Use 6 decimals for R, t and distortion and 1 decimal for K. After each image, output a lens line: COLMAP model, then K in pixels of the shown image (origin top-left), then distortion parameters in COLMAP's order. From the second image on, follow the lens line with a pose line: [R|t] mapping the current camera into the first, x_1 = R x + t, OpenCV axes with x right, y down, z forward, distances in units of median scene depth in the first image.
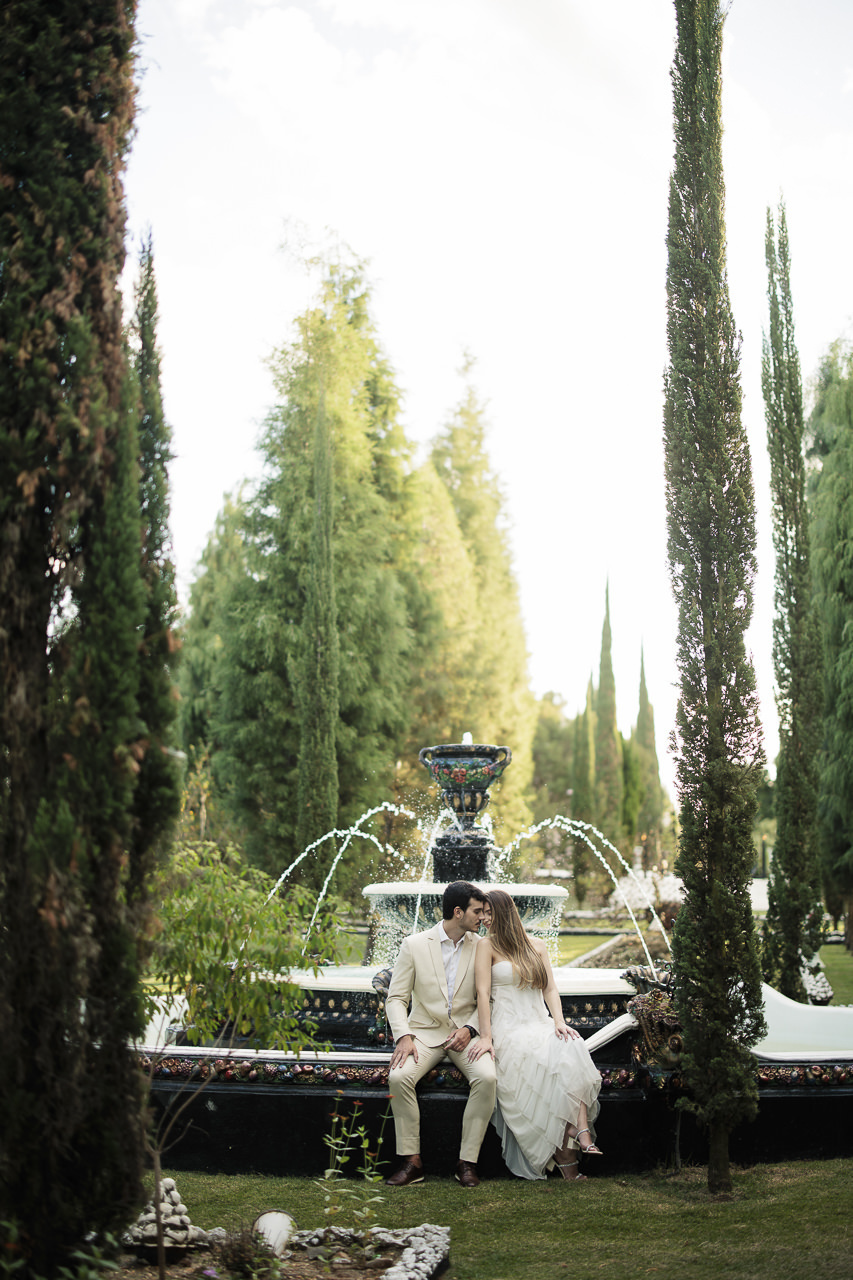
lens RADIAL K [[1916.3, 0, 401.2], [0, 1916.3, 612.4], [0, 0, 1]] dist [-0.128240, 0.486158]
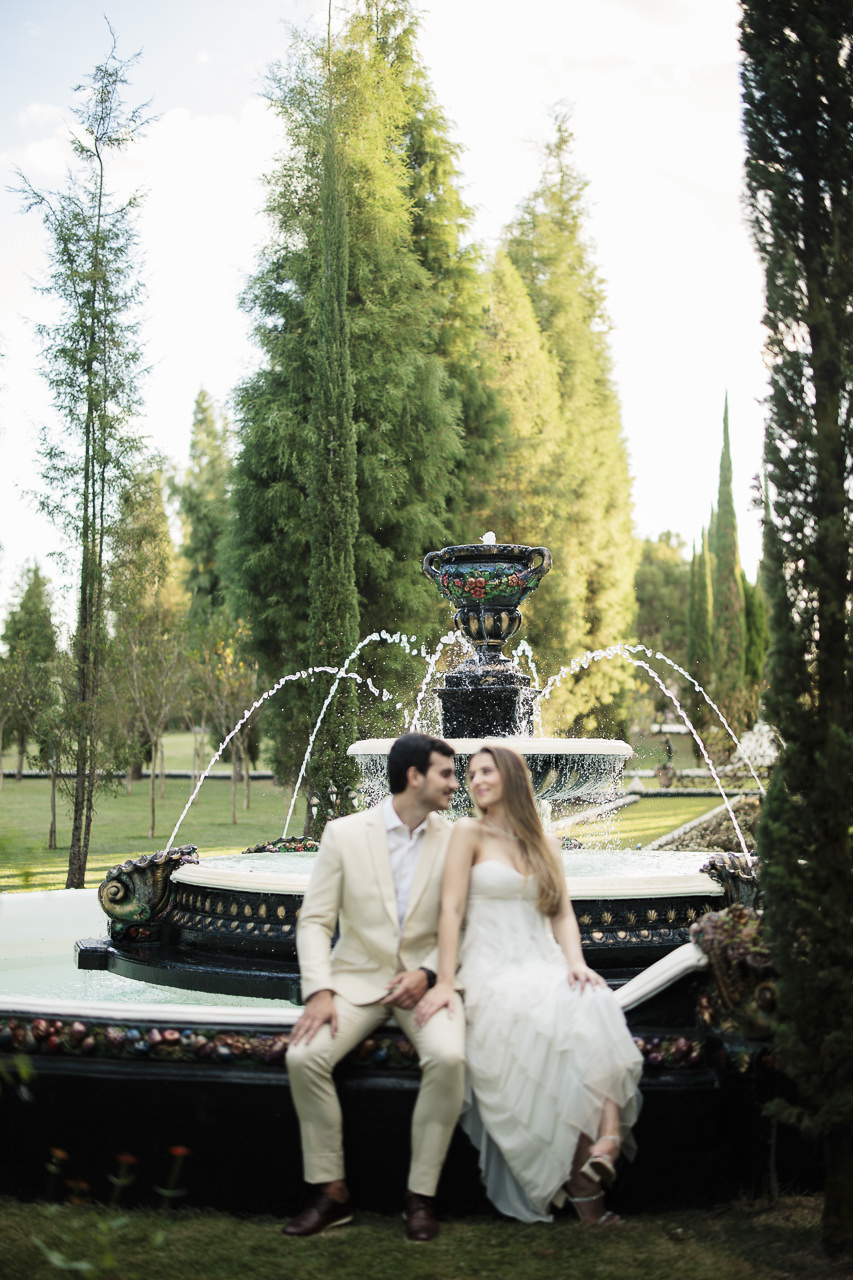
lens RADIAL K [[1916.3, 0, 401.2], [0, 1916.3, 612.4], [0, 0, 1]] dist [-0.128240, 0.486158]
pose [[0.997498, -0.017815, -0.068414, 0.041053], [0.022732, 0.997162, 0.071778, 0.034023], [0.066941, -0.073153, 0.995072, 0.229785]]
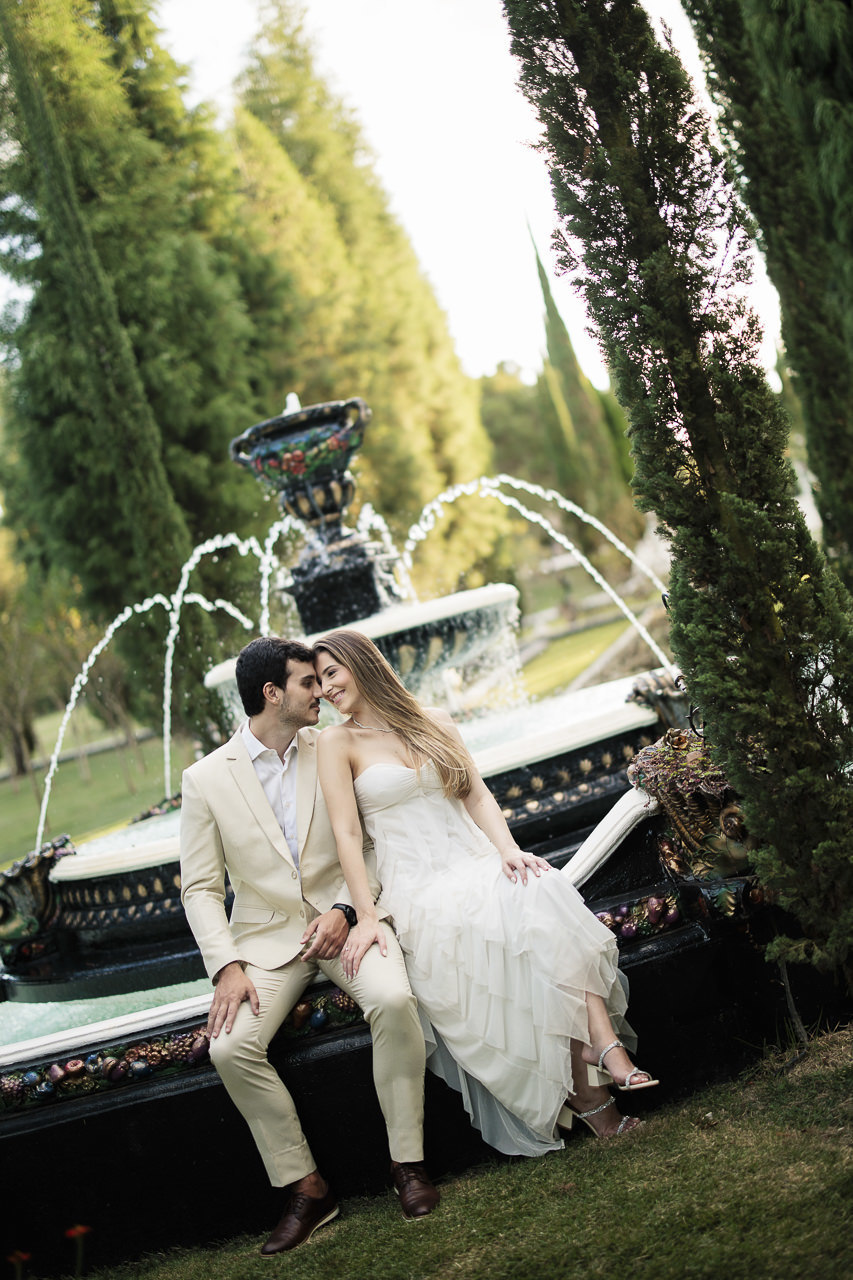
lens RADIAL K [[2036.3, 0, 403.8], [0, 2036.3, 606.4], [0, 0, 1]] dist [-0.102217, 0.303816]
pose [[0.956586, -0.291241, -0.011014, 0.046700], [0.290113, 0.947906, 0.131565, 0.041974], [-0.027877, -0.129049, 0.991246, 0.267552]]
